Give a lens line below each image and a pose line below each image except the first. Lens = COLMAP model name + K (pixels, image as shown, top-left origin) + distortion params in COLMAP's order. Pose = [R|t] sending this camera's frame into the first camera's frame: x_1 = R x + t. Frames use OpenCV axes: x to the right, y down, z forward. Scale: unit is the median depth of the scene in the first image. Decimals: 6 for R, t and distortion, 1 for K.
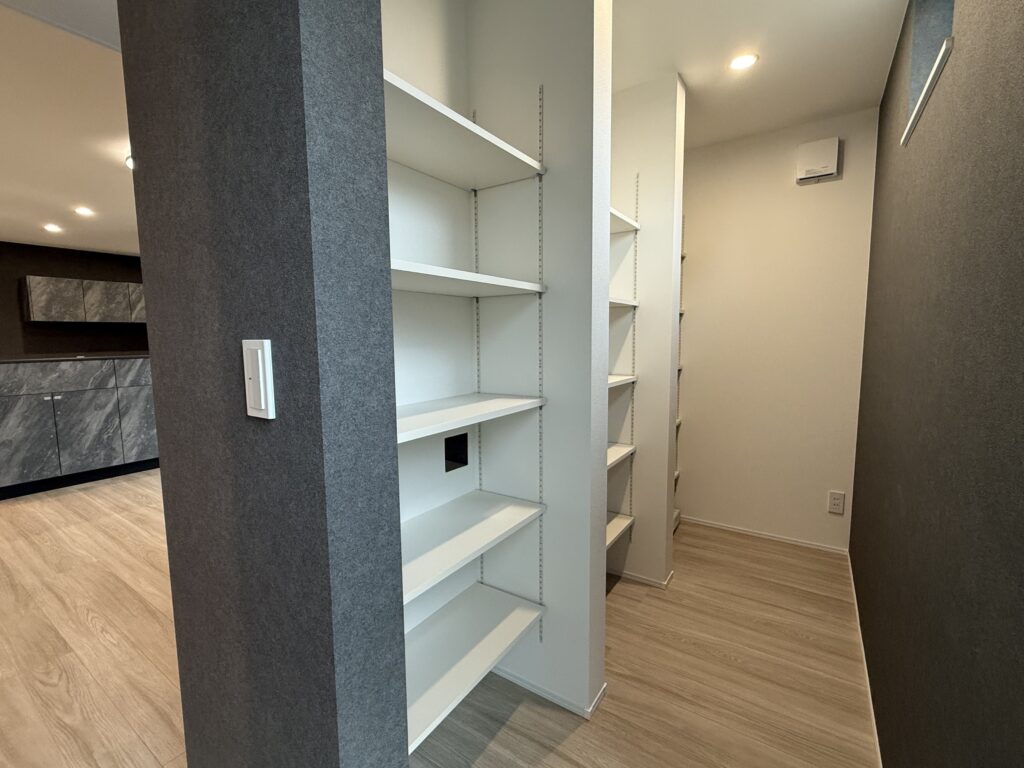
lens RADIAL K [[421.6, 0, 512.3], [0, 421.6, 386.1], [0, 0, 1]] dist [-0.006538, -0.003335]
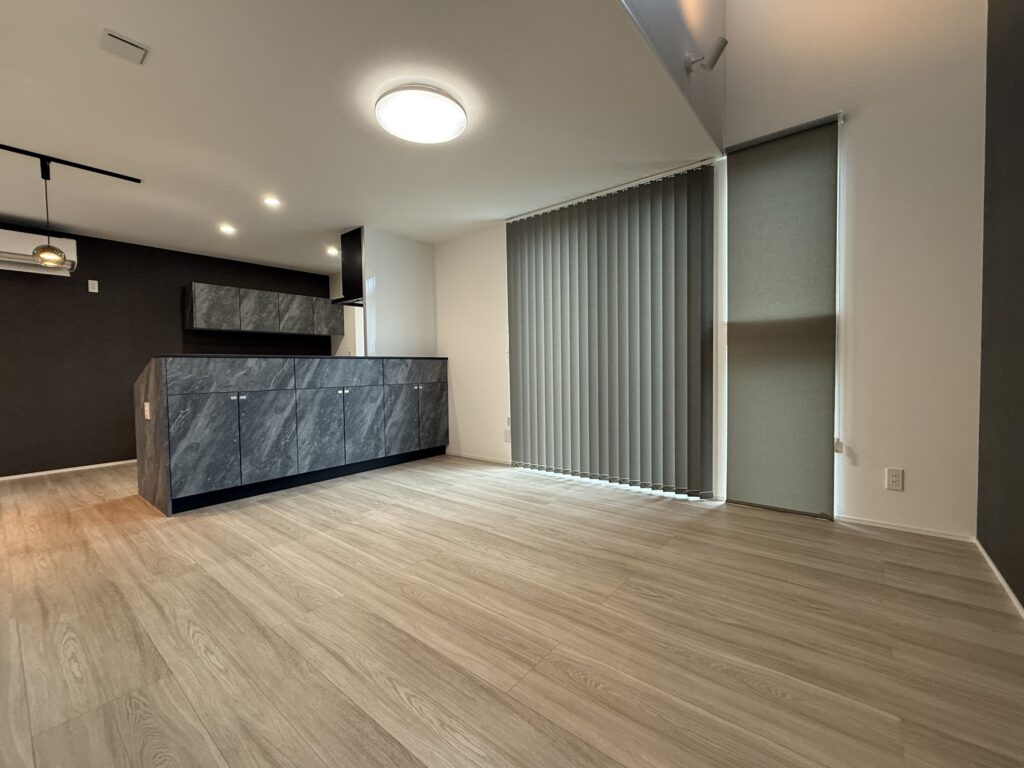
lens RADIAL K [[421.6, 0, 519.2], [0, 421.6, 382.6], [0, 0, 1]] dist [-0.006538, -0.003335]
pose [[0.992391, -0.002992, -0.123088, -0.364746], [-0.006057, 0.997308, -0.073077, 0.055076], [0.122975, 0.073266, 0.989702, 0.160963]]
